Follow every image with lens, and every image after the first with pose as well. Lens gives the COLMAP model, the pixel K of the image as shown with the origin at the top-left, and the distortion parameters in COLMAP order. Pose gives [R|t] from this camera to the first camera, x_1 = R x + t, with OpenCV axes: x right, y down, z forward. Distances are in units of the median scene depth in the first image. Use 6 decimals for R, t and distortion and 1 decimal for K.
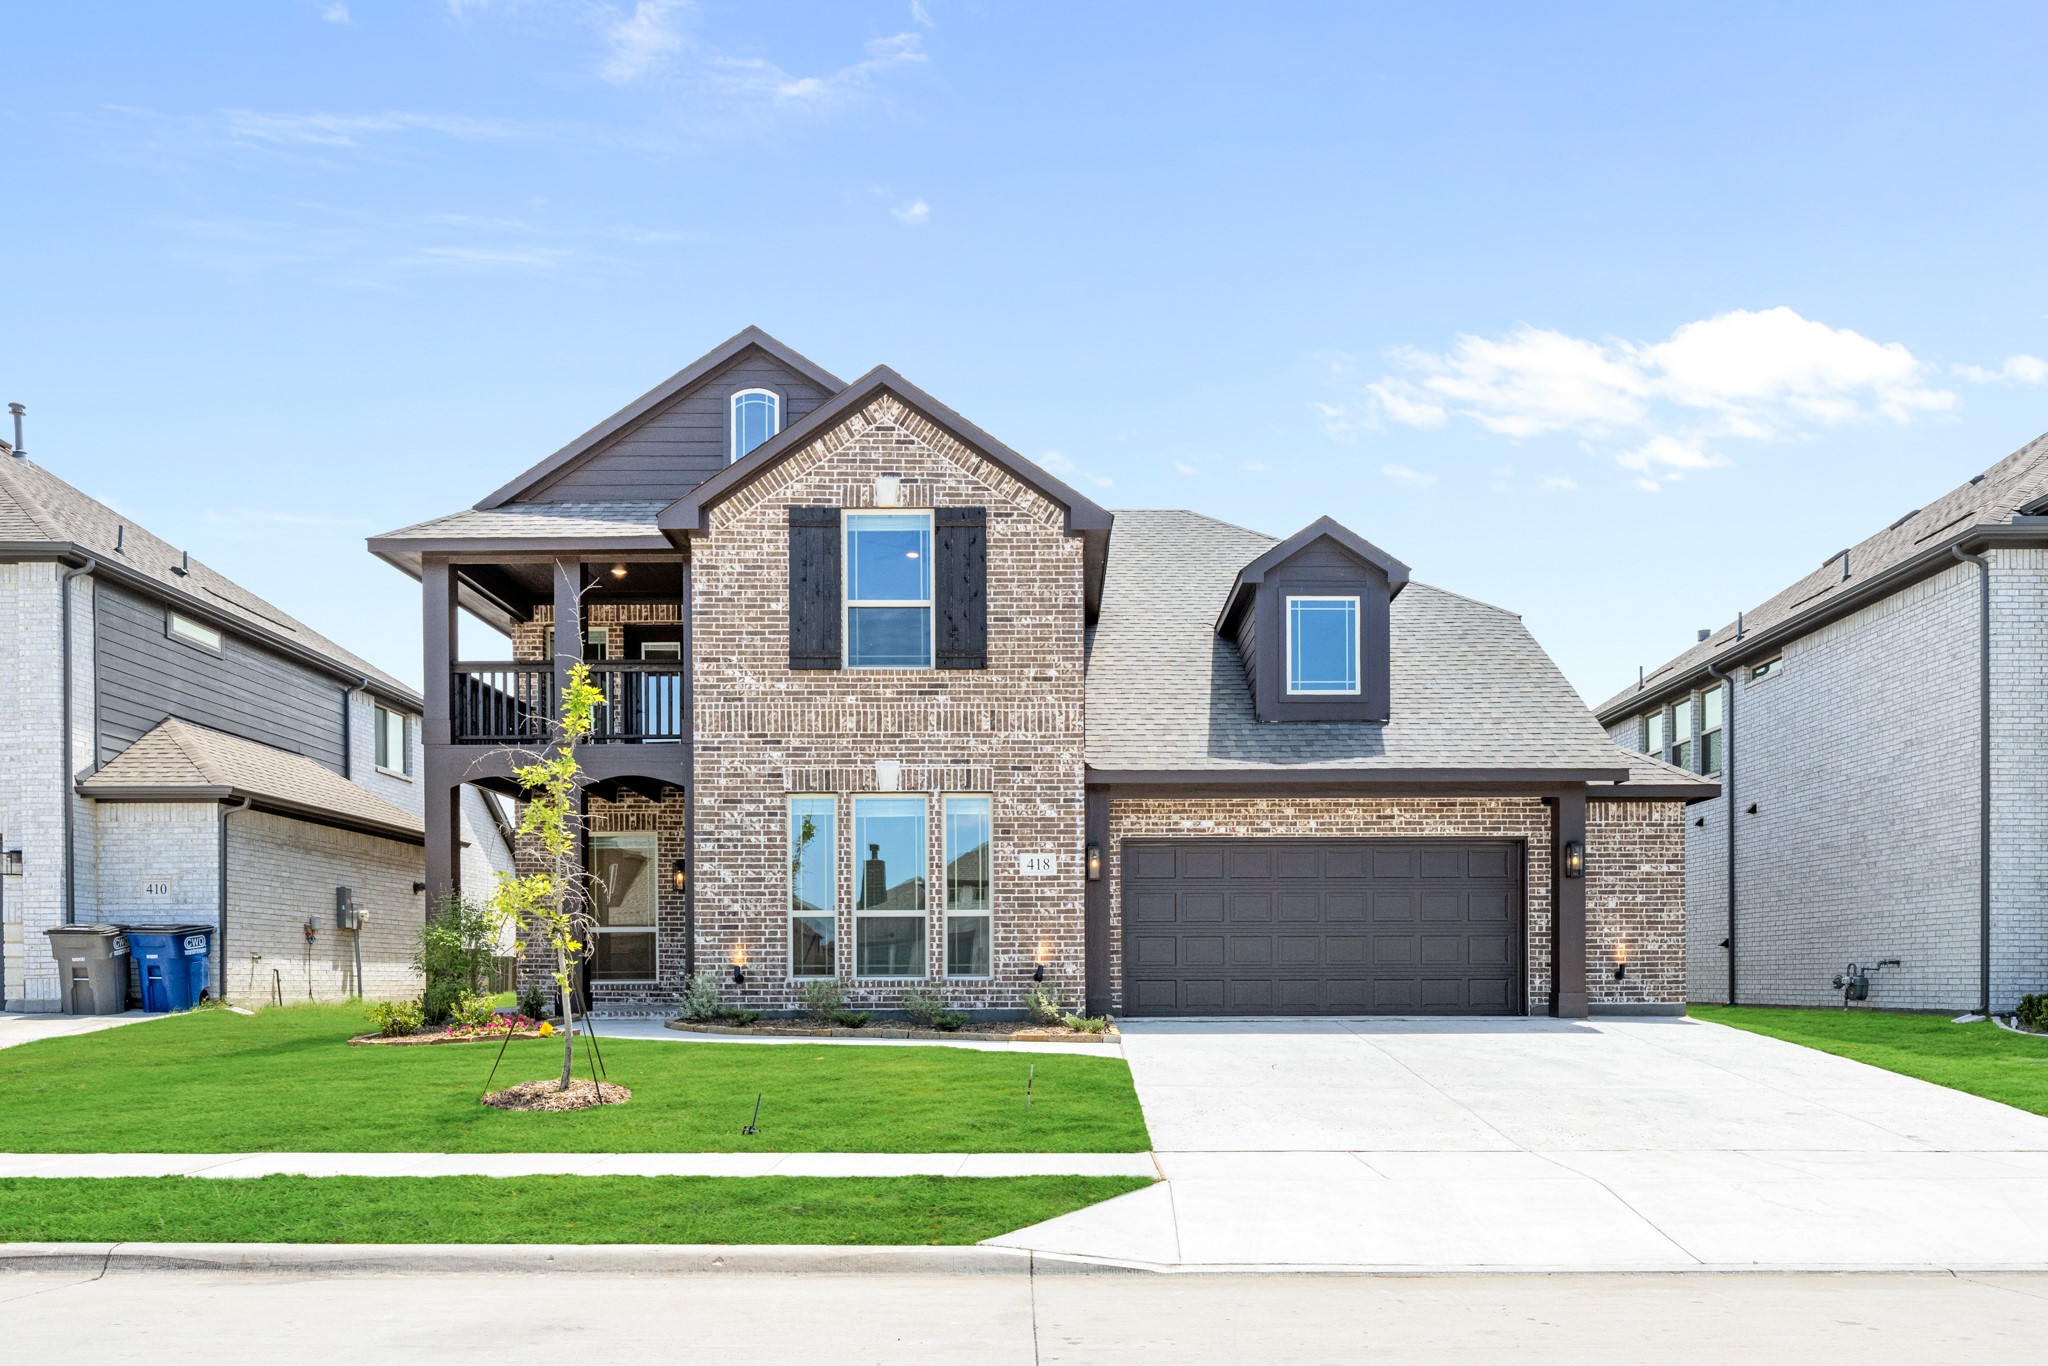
lens RADIAL K [[989.4, 0, 1024.0], [0, 989.4, 683.0], [0, 0, 1]] dist [-0.001342, 0.000031]
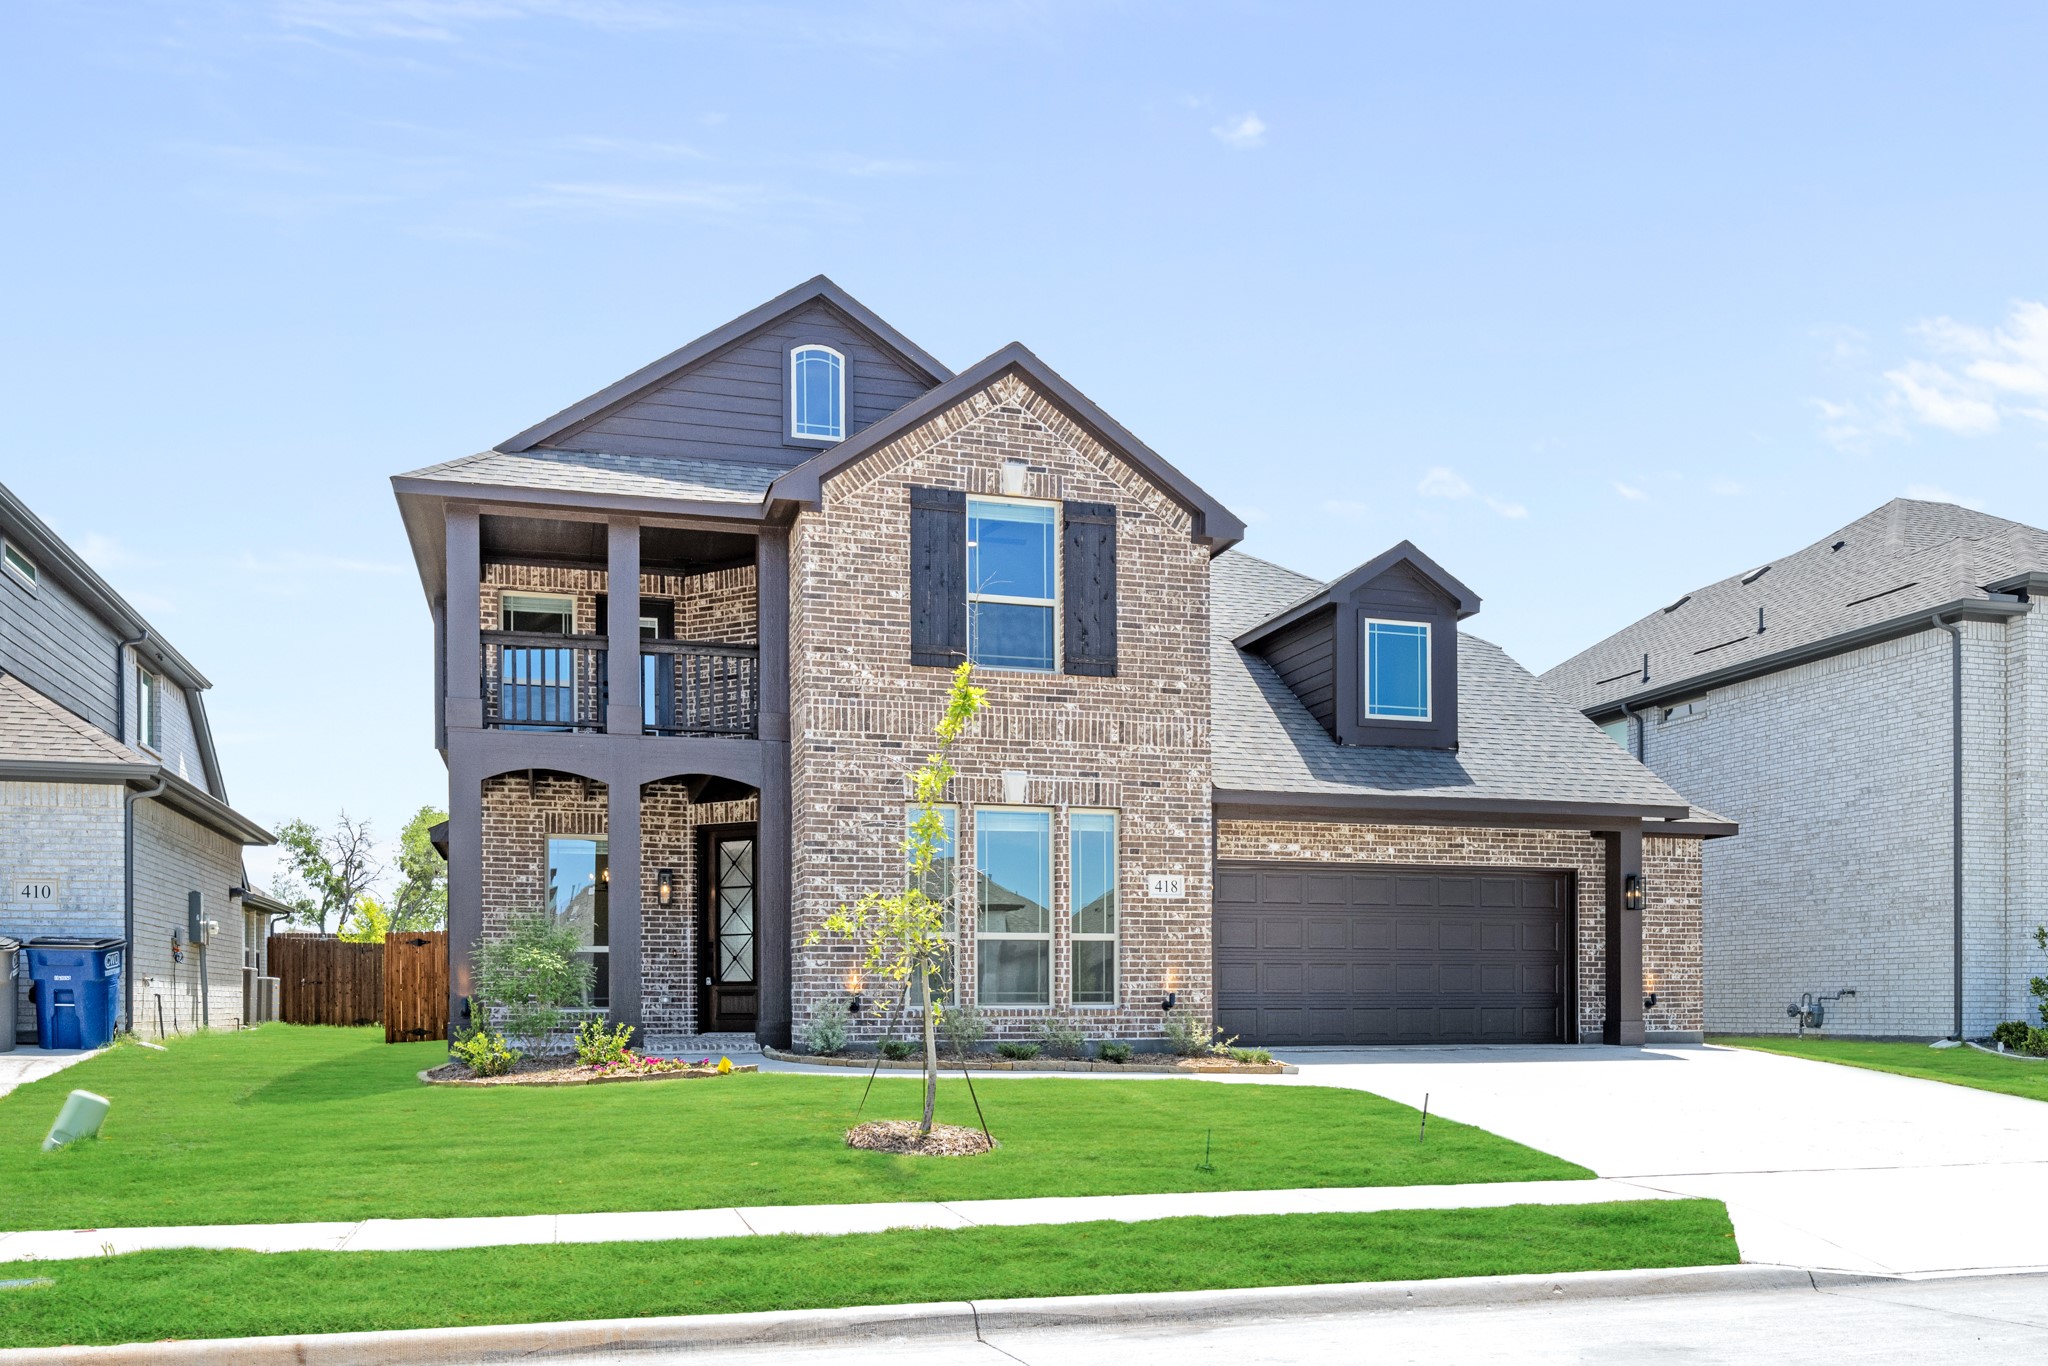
lens RADIAL K [[1086.0, 0, 1023.2], [0, 1086.0, 670.4], [0, 0, 1]] dist [-0.001601, 0.000150]
pose [[0.980248, 0.059424, 0.188634, -0.314925], [-0.057727, 0.998227, -0.014481, -0.000521], [-0.189161, 0.003306, 0.981941, 0.002121]]
